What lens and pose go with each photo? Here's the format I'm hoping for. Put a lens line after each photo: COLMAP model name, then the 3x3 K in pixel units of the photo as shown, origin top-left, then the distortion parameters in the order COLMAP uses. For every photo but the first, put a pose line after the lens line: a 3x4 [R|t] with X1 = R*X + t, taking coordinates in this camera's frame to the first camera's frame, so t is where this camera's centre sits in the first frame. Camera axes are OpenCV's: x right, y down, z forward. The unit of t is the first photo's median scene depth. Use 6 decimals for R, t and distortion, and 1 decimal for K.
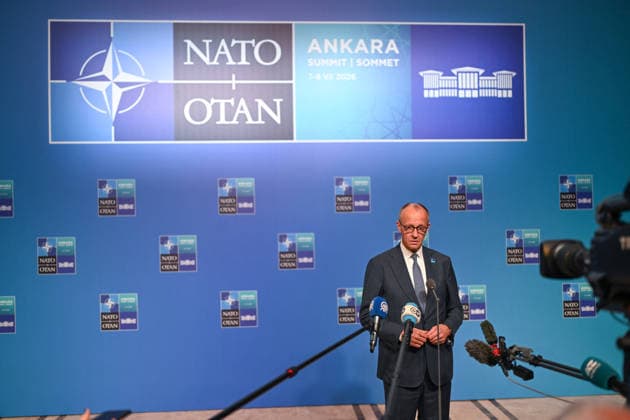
lens RADIAL K [[560.1, 0, 315.0], [0, 560.1, 210.0], [0, 0, 1]] dist [0.001420, -0.000223]
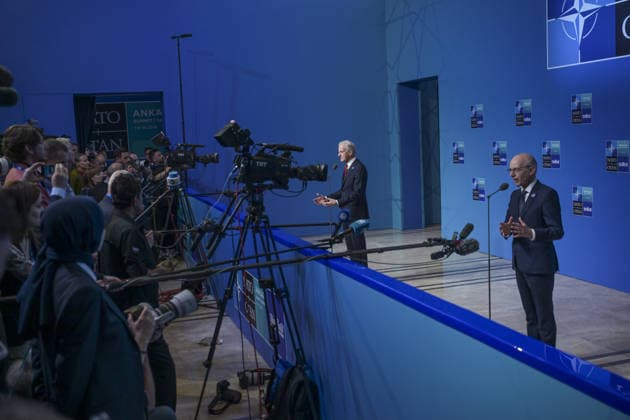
lens RADIAL K [[560.1, 0, 315.0], [0, 560.1, 210.0], [0, 0, 1]] dist [0.001420, -0.000223]
pose [[0.314361, 0.126498, -0.940838, 0.656517], [0.042932, 0.988173, 0.147208, -0.009494], [0.948332, -0.086668, 0.305212, 0.047601]]
